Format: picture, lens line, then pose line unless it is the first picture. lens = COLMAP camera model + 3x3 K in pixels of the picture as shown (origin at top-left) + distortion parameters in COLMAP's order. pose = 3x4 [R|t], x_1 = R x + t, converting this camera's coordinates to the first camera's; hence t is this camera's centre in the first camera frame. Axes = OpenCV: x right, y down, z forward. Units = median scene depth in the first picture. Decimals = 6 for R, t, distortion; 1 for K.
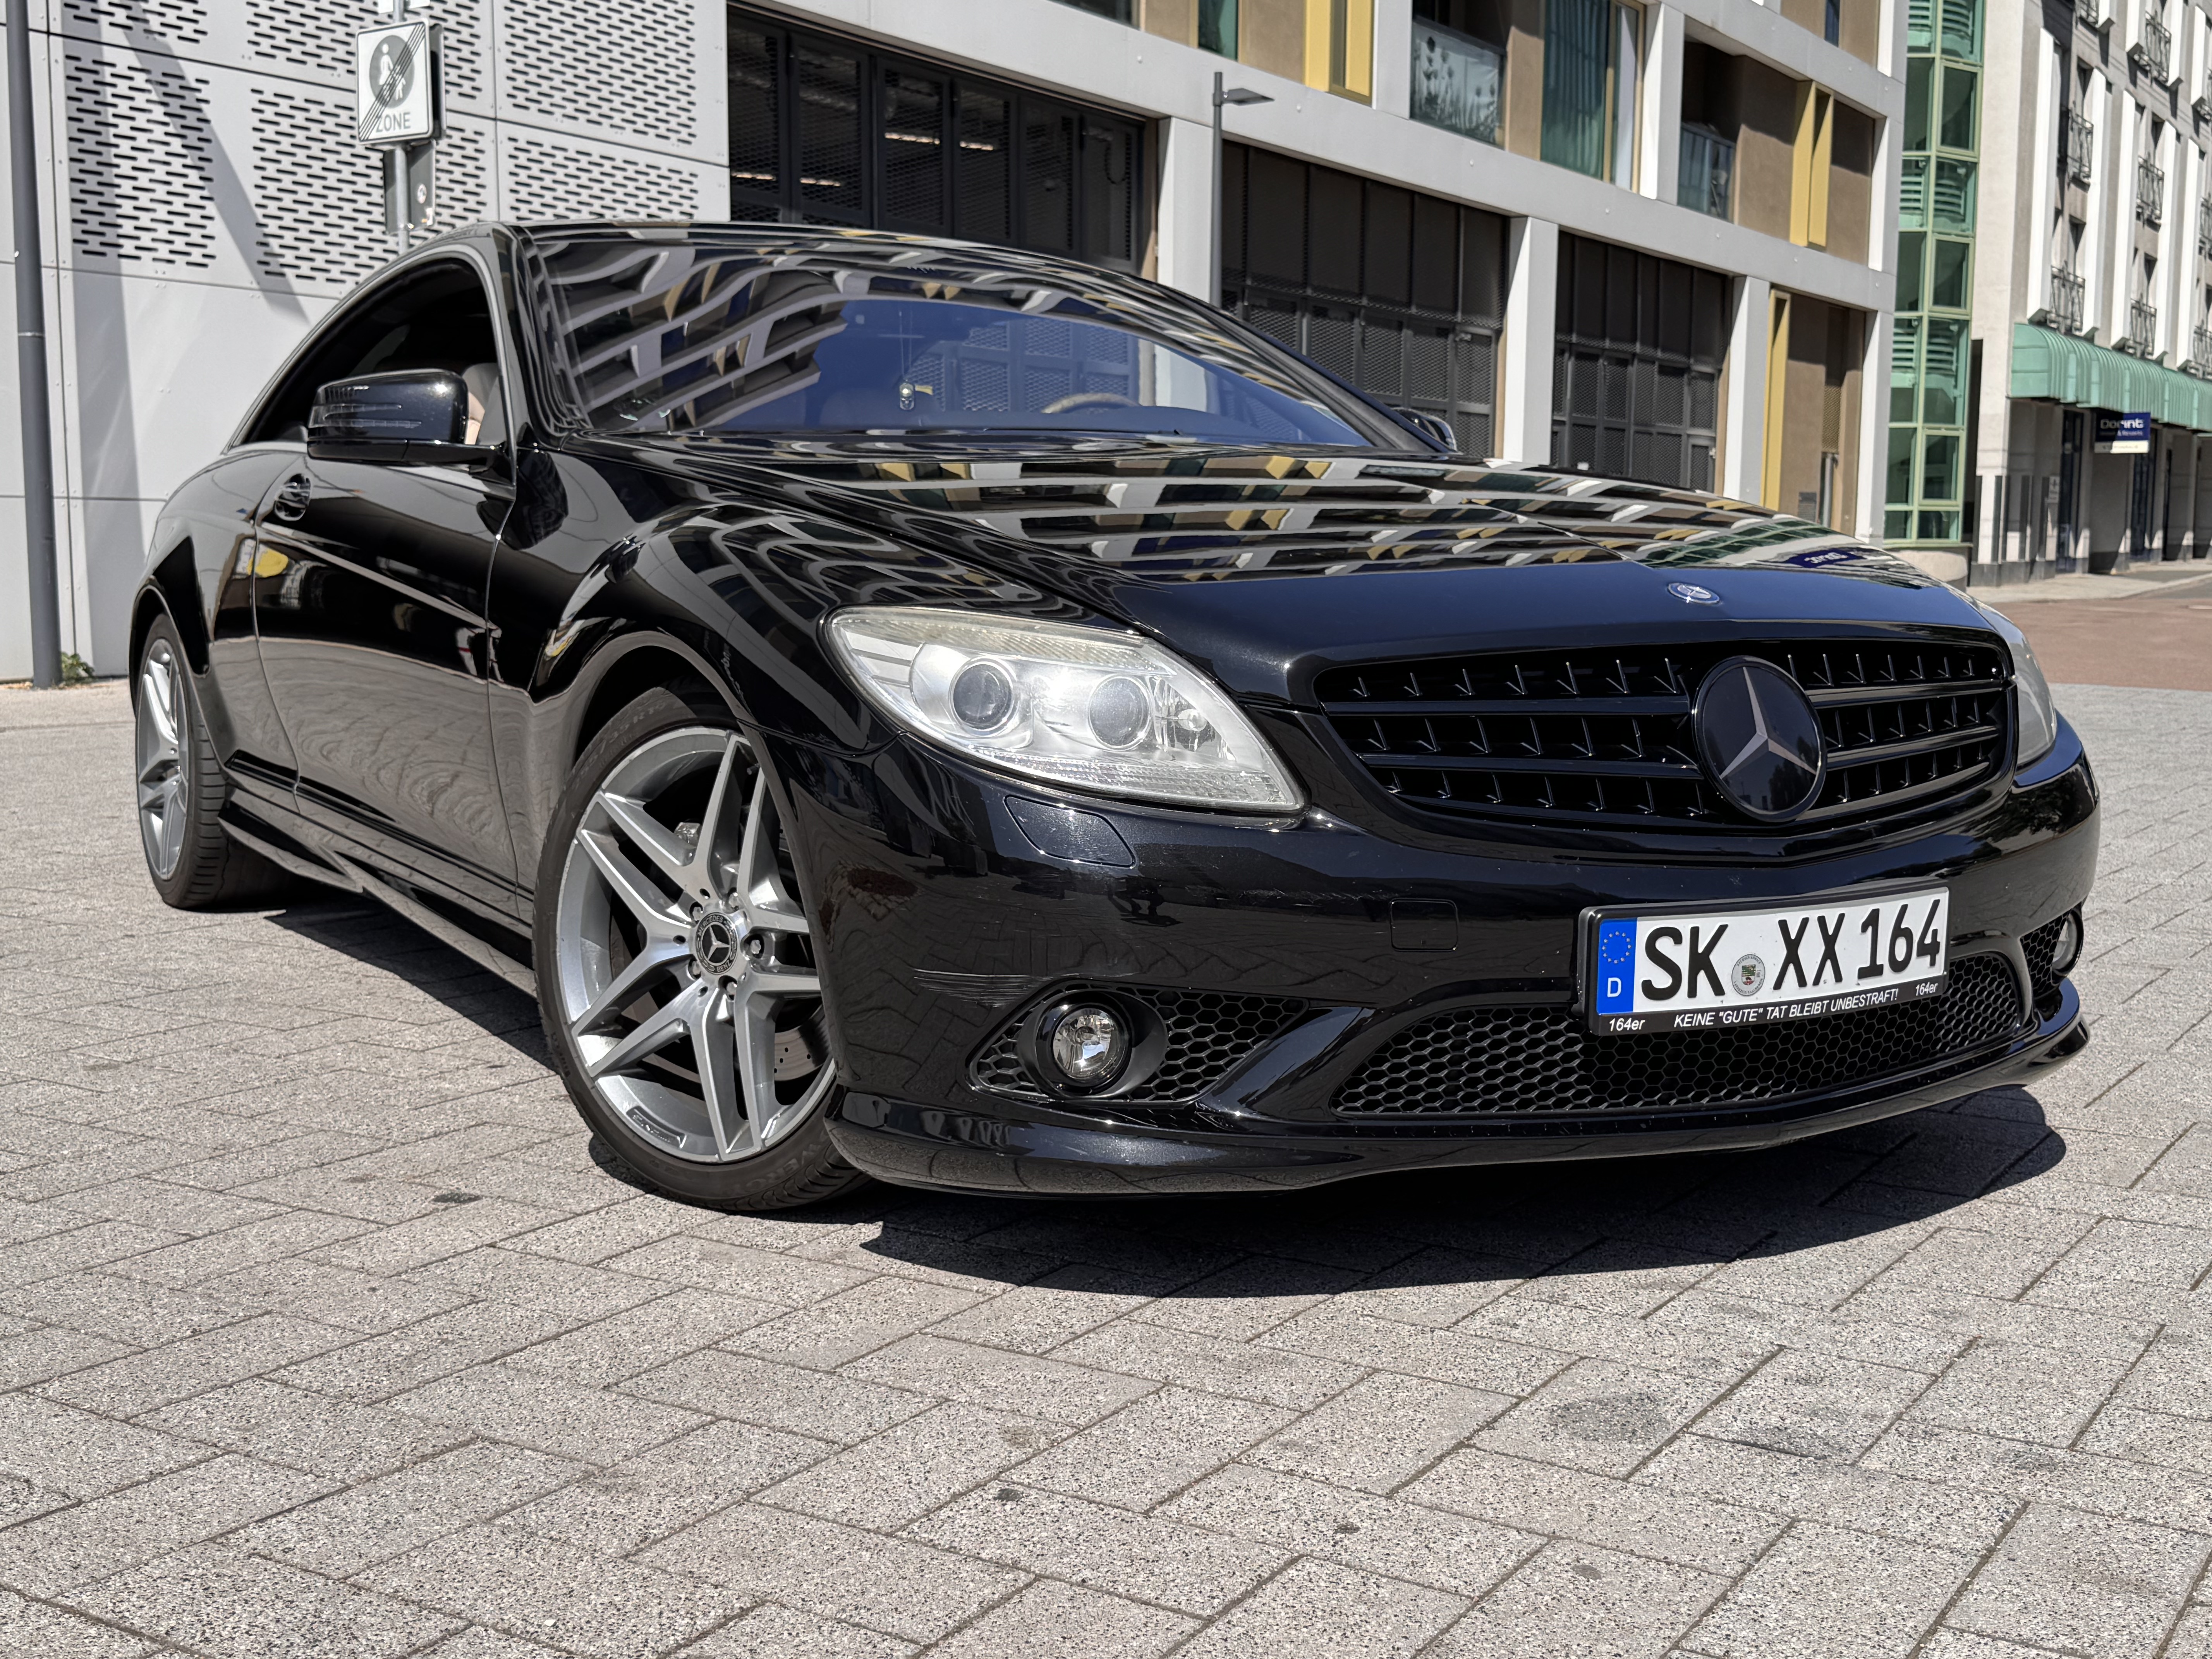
lens RADIAL K [[2608.7, 0, 1069.1], [0, 2608.7, 830.3], [0, 0, 1]] dist [0.104683, 0.000000]
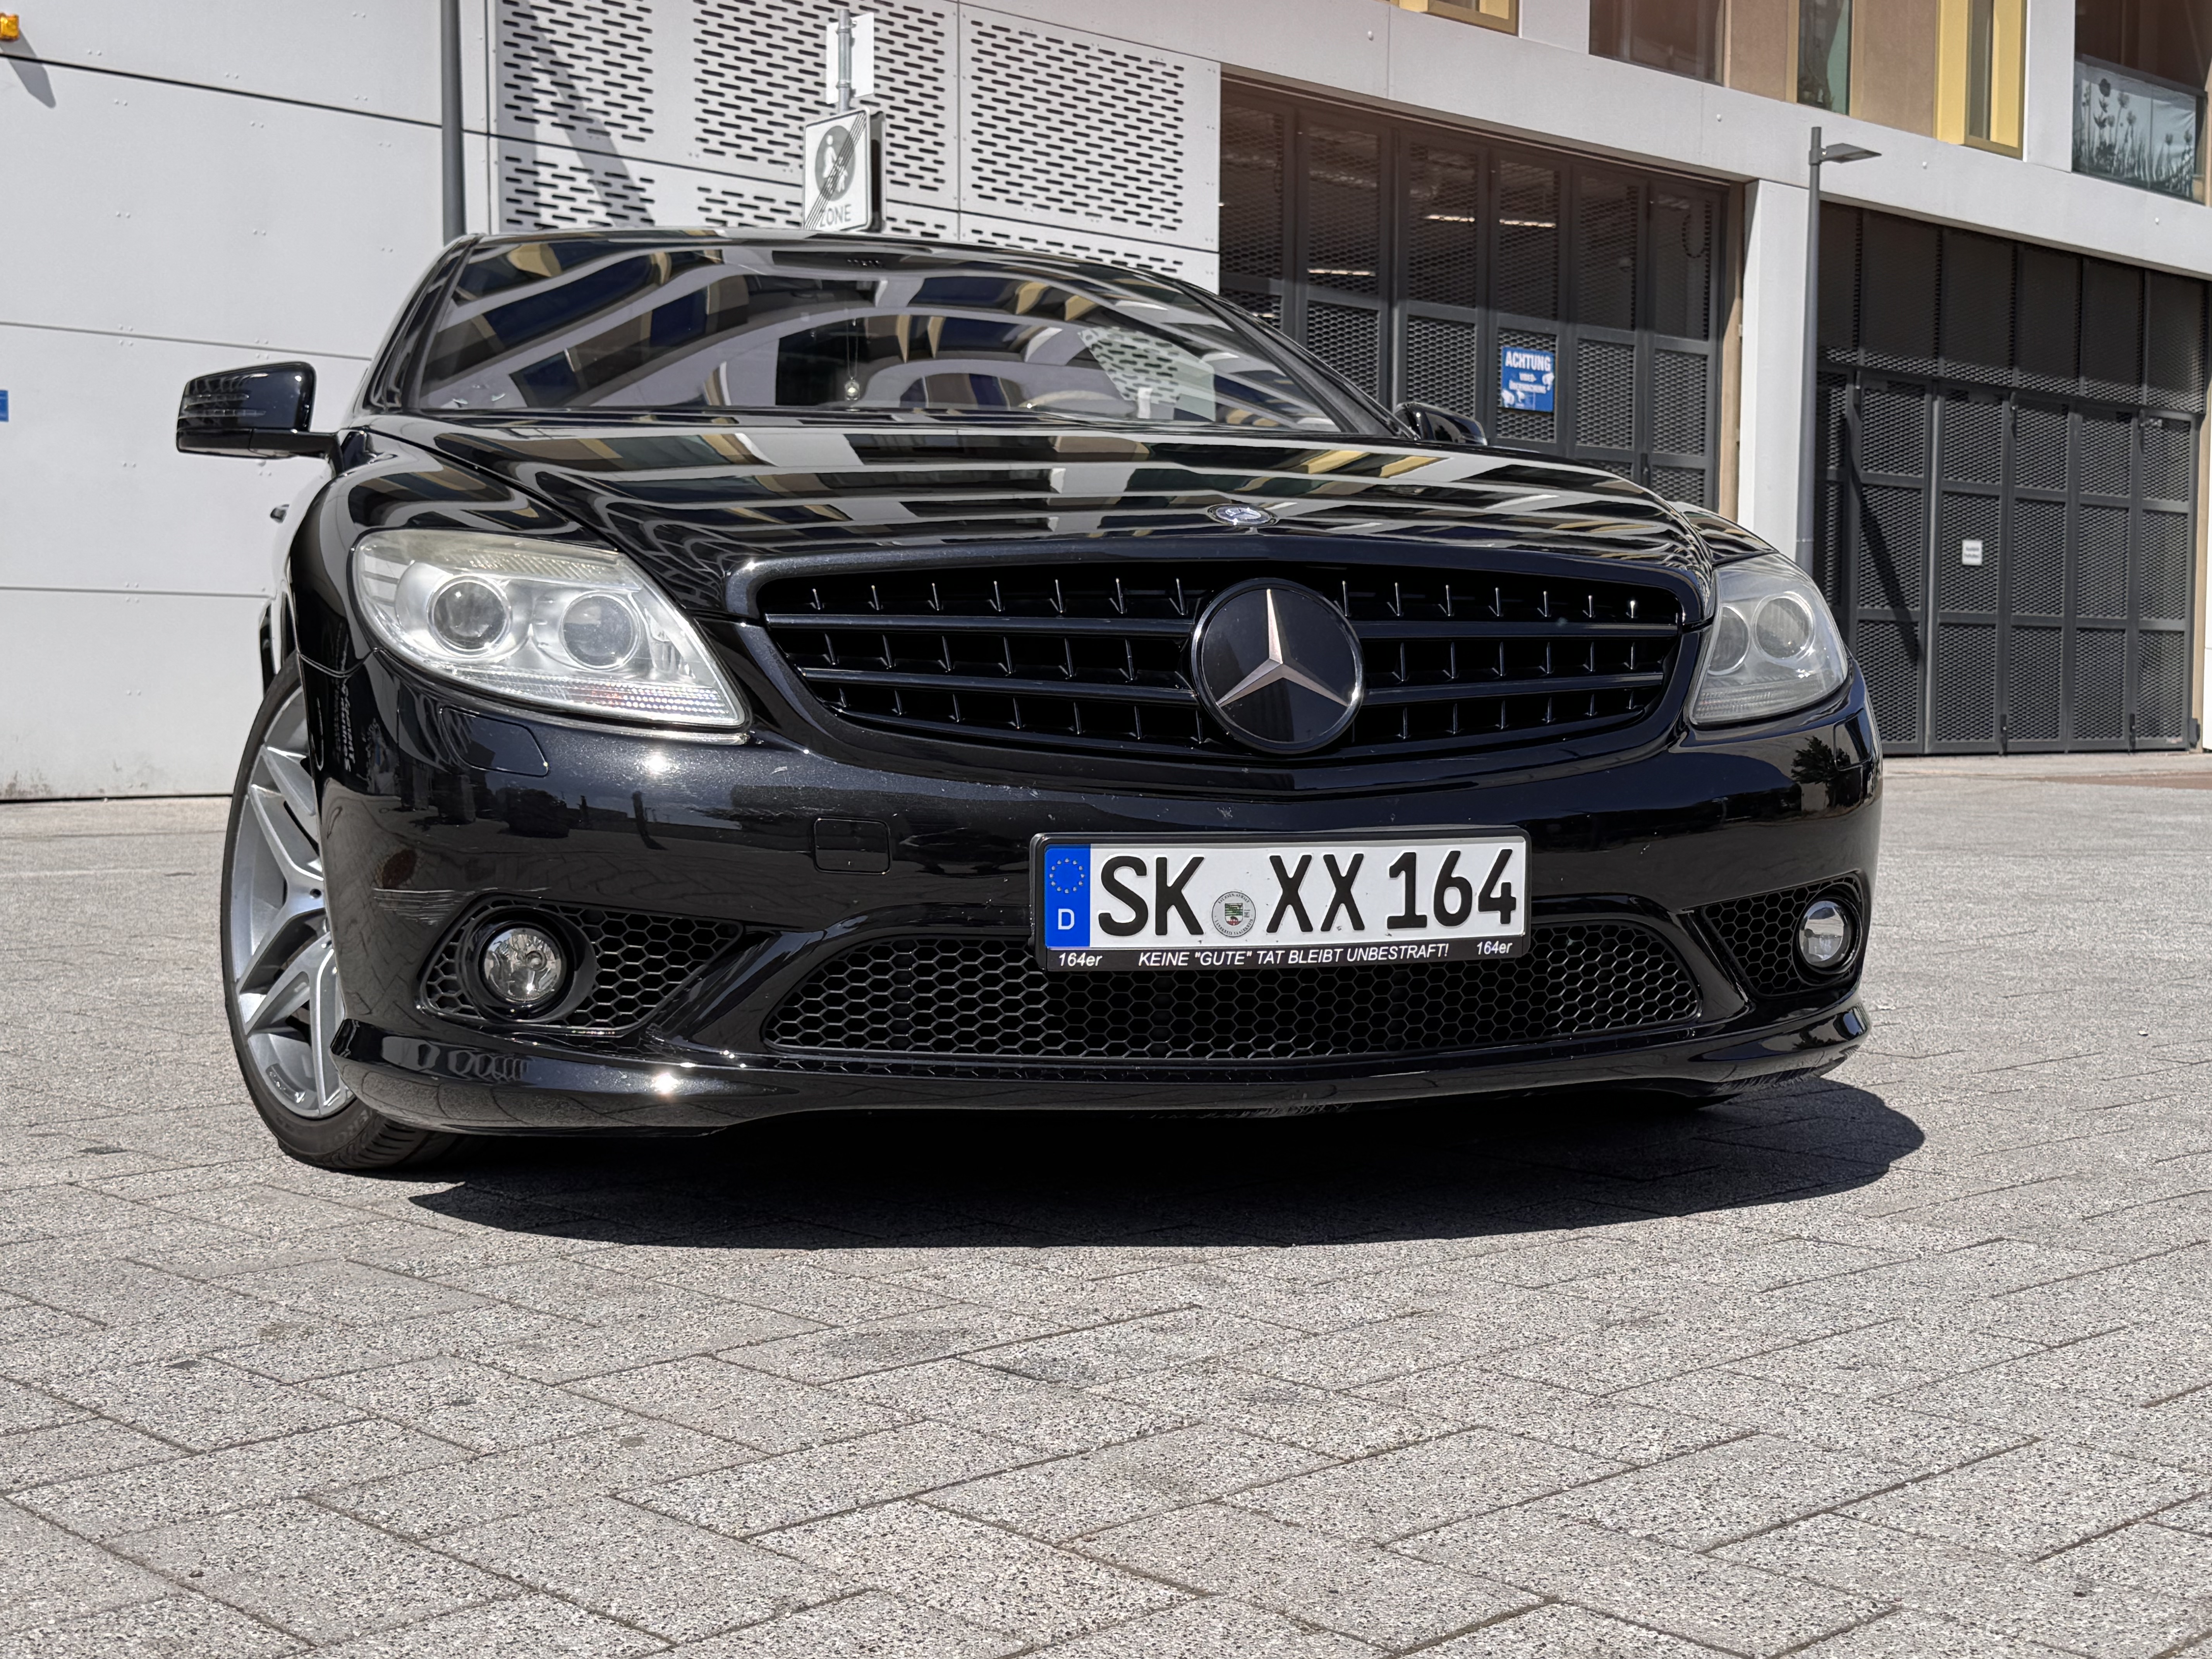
lens RADIAL K [[2940.3, 0, 1101.7], [0, 2940.3, 835.4], [0, 0, 1]] dist [0.106571, 0.000000]
pose [[0.971762, 0.010993, -0.235706, 0.442072], [-0.025815, 0.997871, -0.059890, 0.087535], [0.234546, 0.064284, 0.969977, -0.011786]]
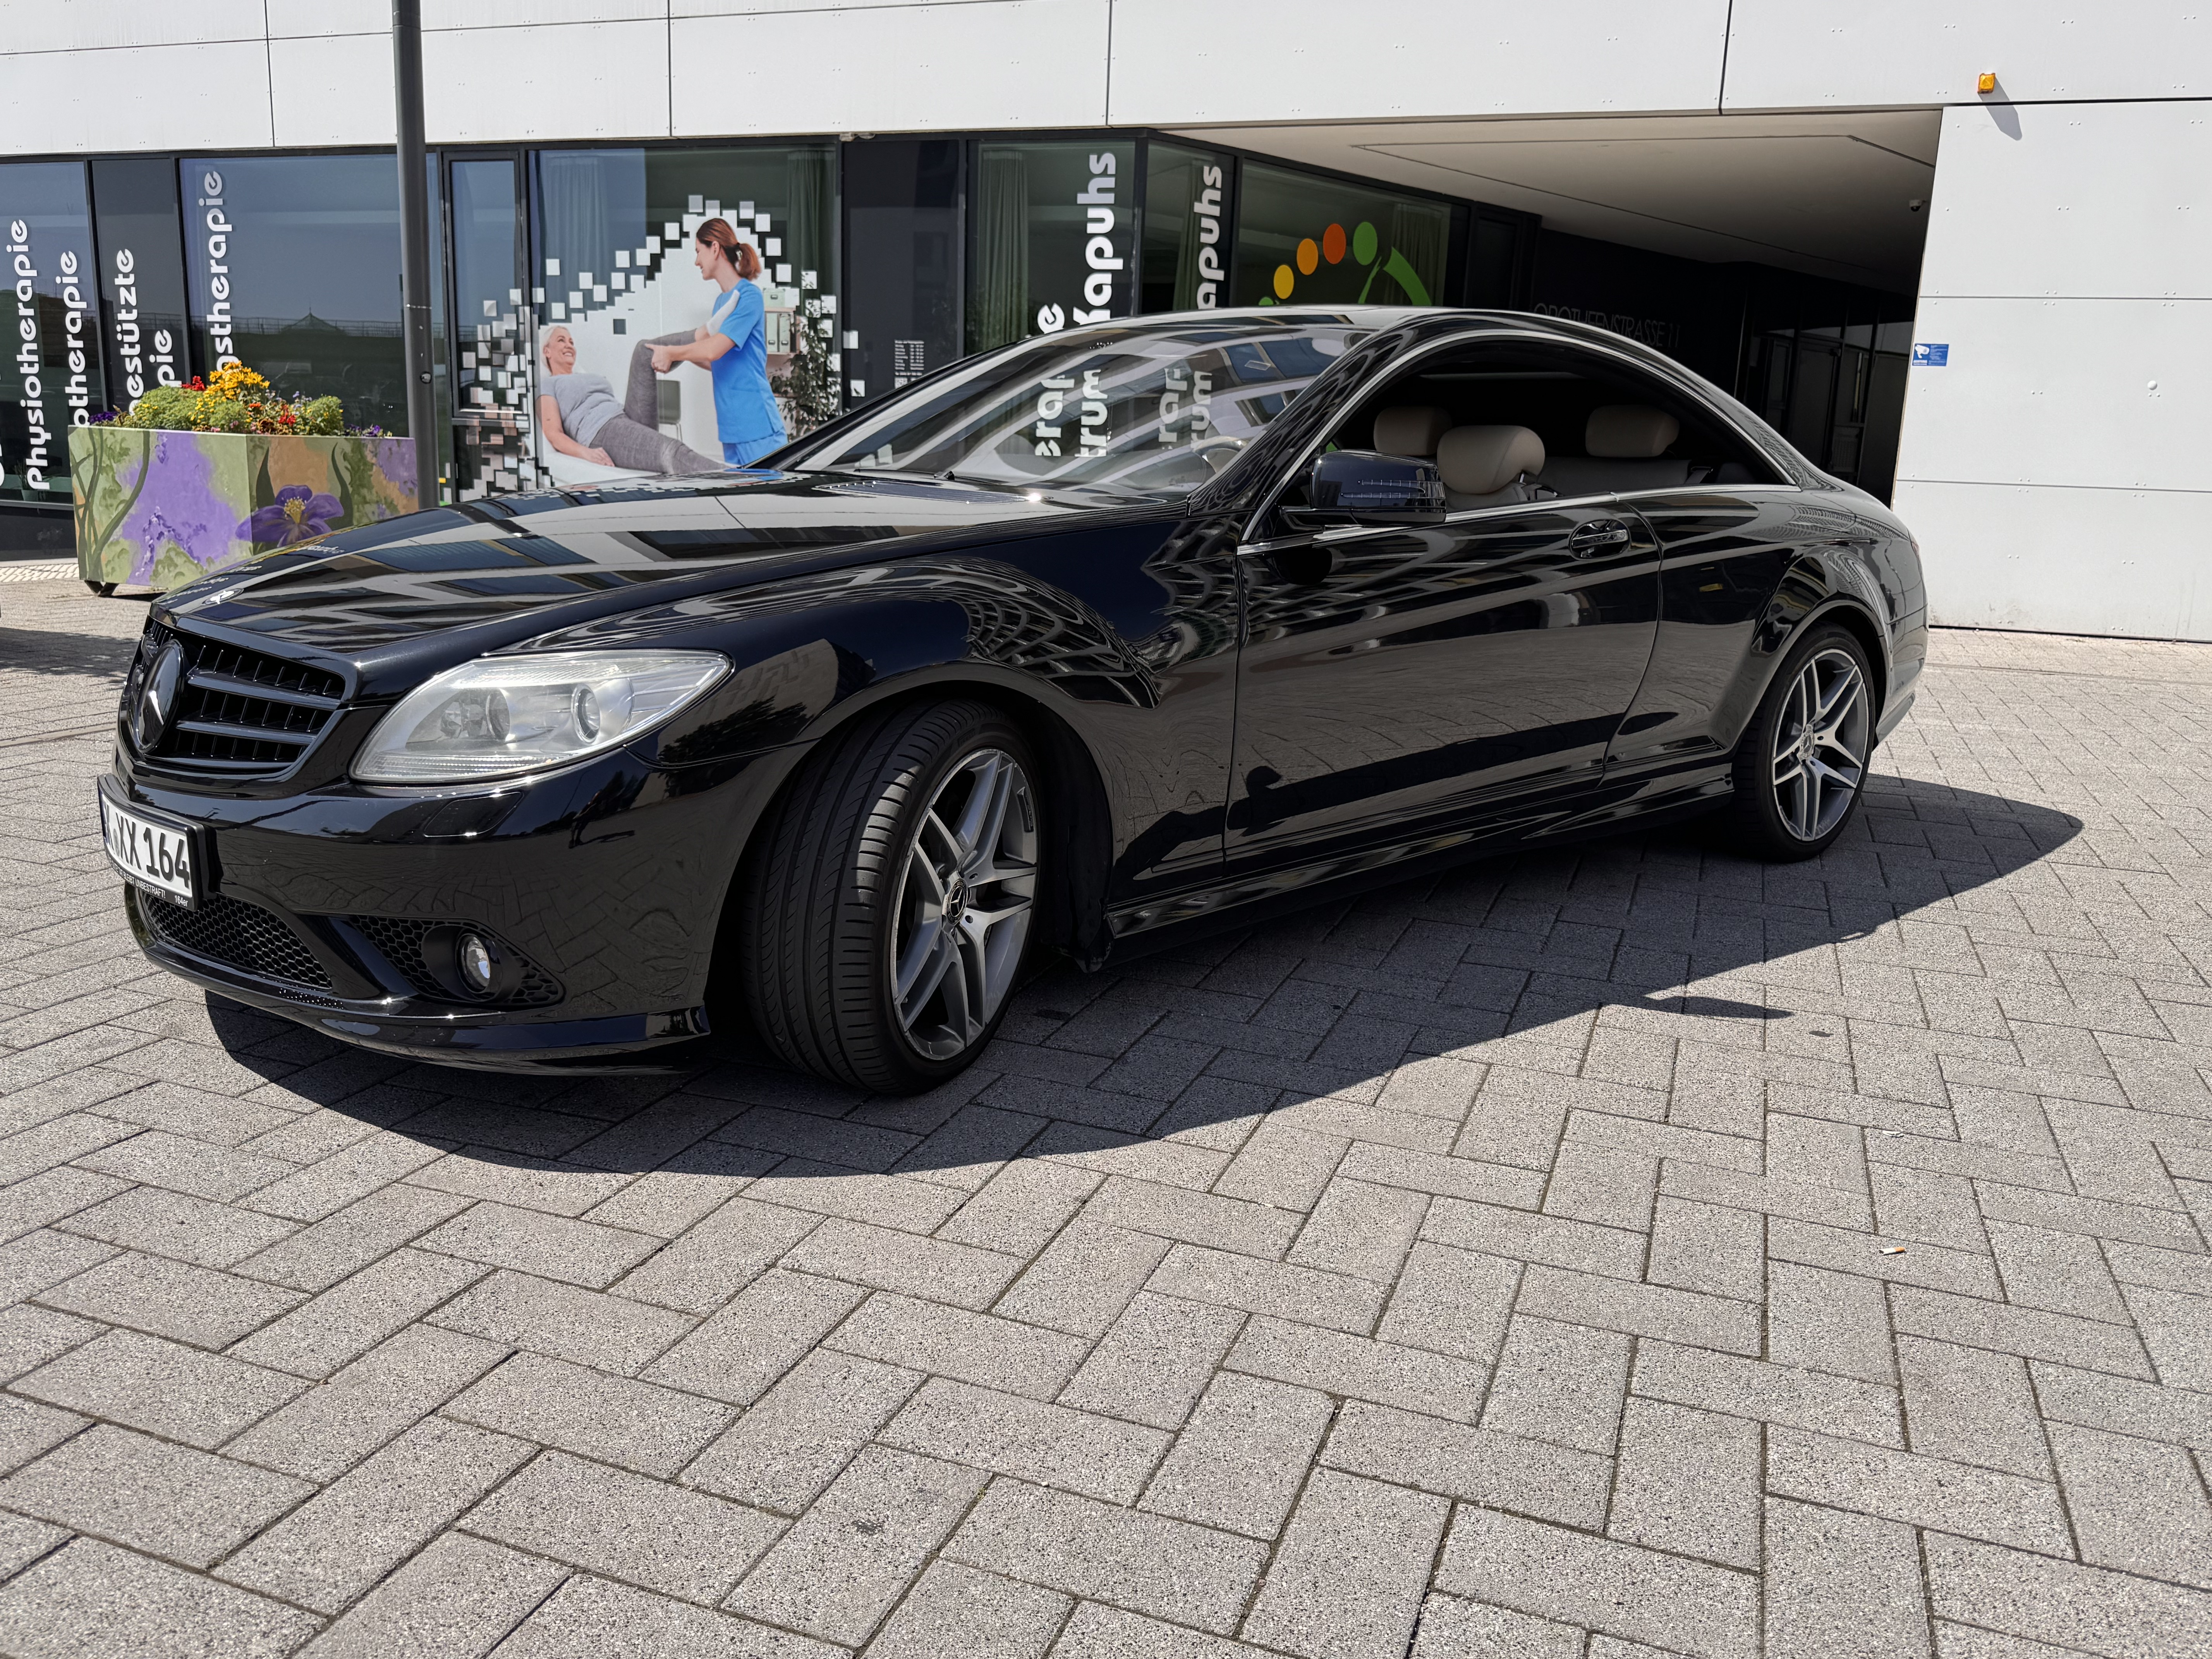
lens RADIAL K [[1751.2, 0, 1099.0], [0, 1751.2, 831.5], [0, 0, 1]] dist [0.010078, -0.004351]
pose [[0.209426, 0.215788, -0.953717, 1.314898], [-0.143148, 0.971604, 0.188401, -0.219687], [0.967290, 0.097067, 0.234369, 1.273590]]
